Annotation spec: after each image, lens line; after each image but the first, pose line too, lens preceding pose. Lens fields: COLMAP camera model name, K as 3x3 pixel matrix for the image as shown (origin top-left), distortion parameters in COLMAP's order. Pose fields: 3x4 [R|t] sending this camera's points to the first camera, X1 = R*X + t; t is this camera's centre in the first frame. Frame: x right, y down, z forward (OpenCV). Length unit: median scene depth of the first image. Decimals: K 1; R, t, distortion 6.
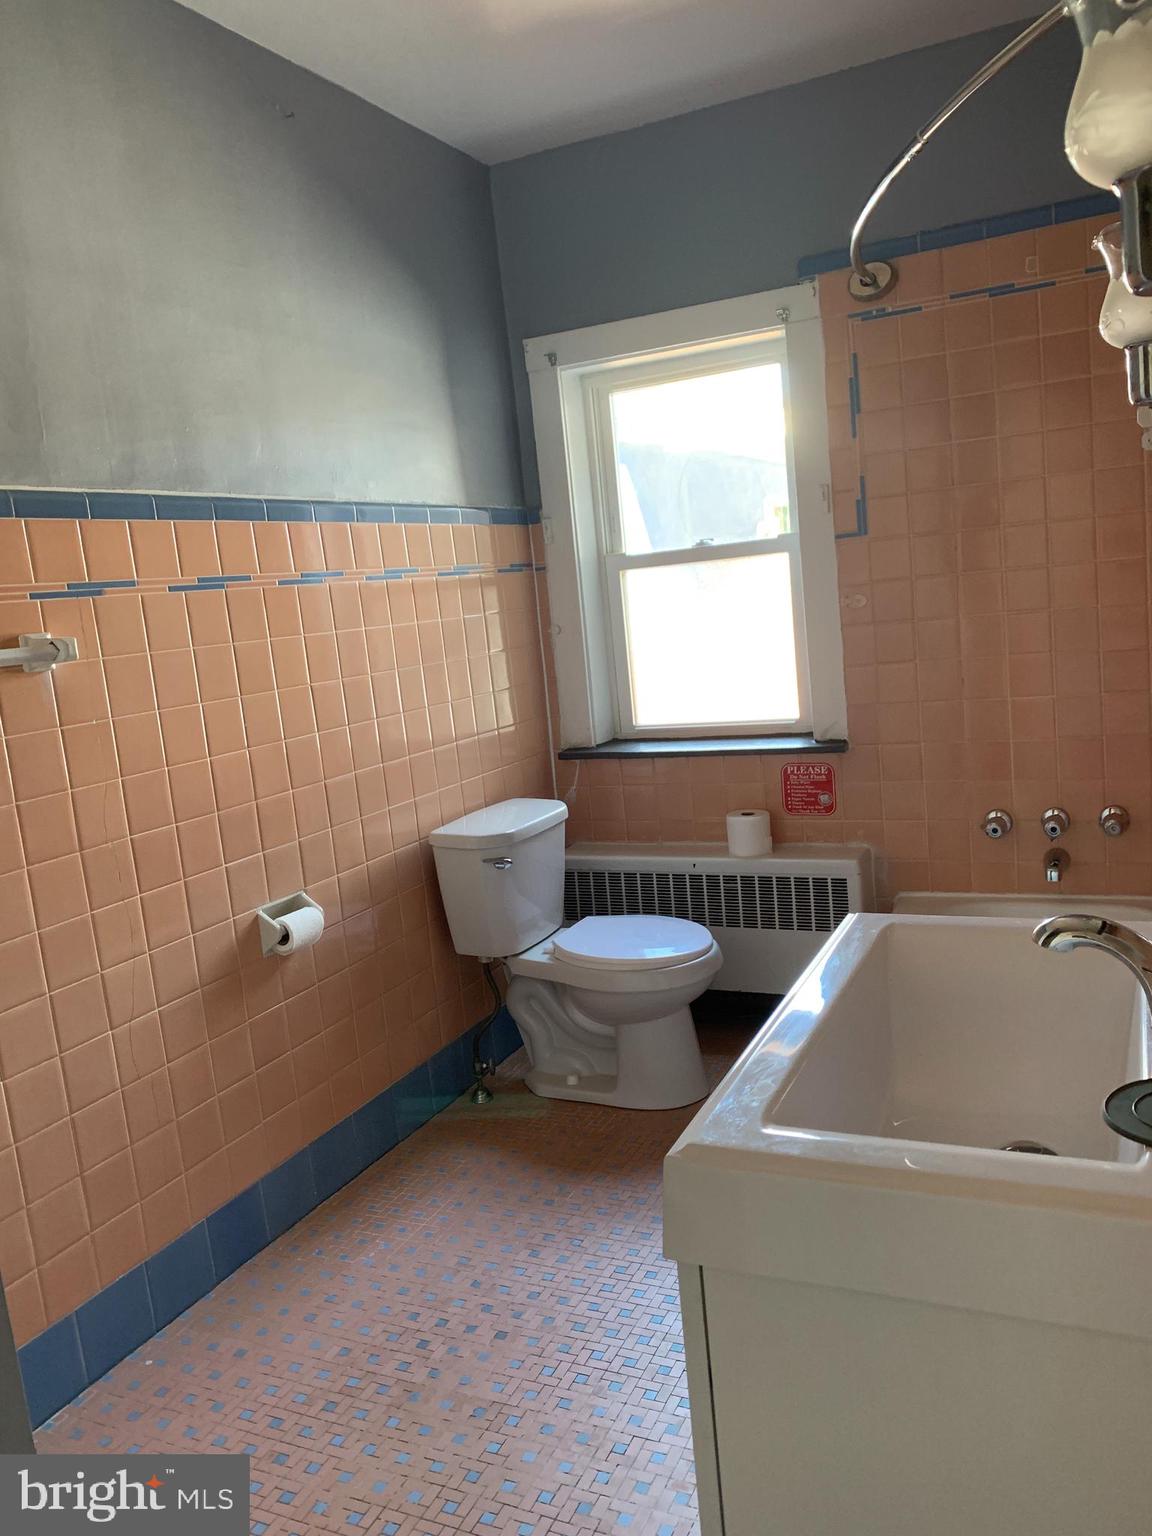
lens RADIAL K [[1168.0, 0, 576.0], [0, 1168.0, 768.0], [0, 0, 1]] dist [0.055972, -0.259928]
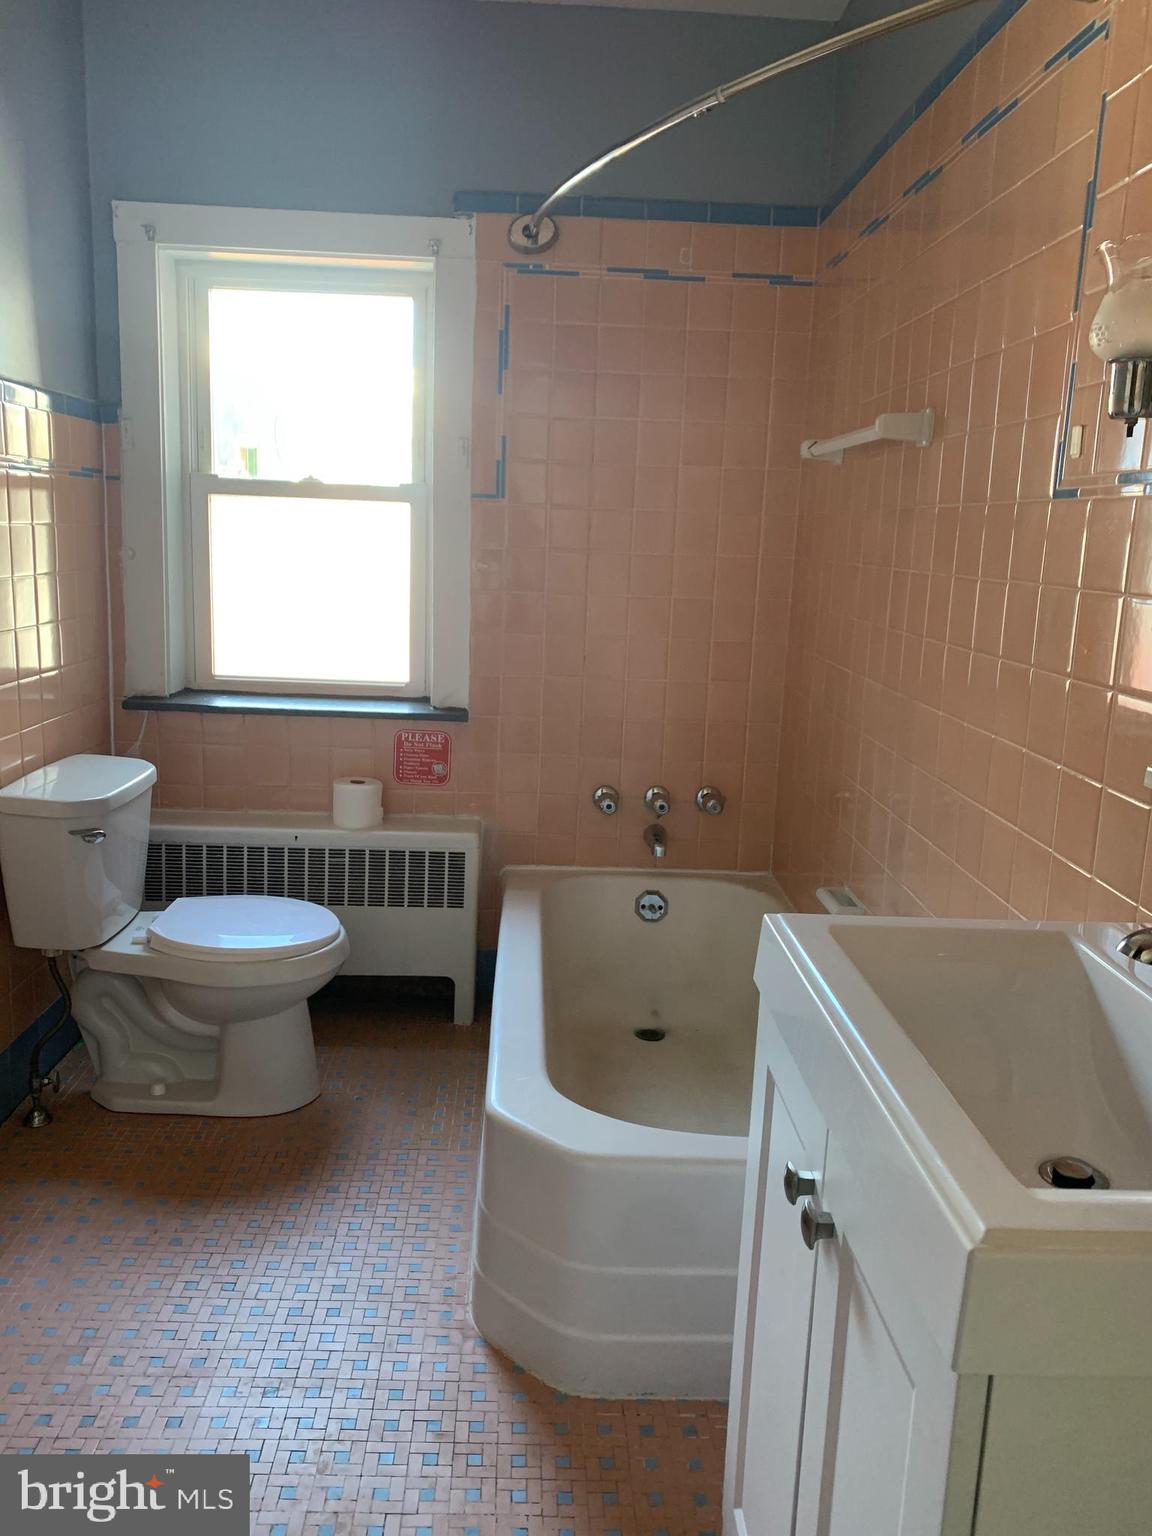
lens RADIAL K [[1149.8, 0, 576.0], [0, 1149.8, 768.0], [0, 0, 1]] dist [-0.006104, -0.077677]
pose [[0.866489, 0.035100, 0.497960, -0.158473], [-0.054549, 0.998209, 0.024558, -0.003432], [-0.496207, -0.048443, 0.866852, 0.136429]]
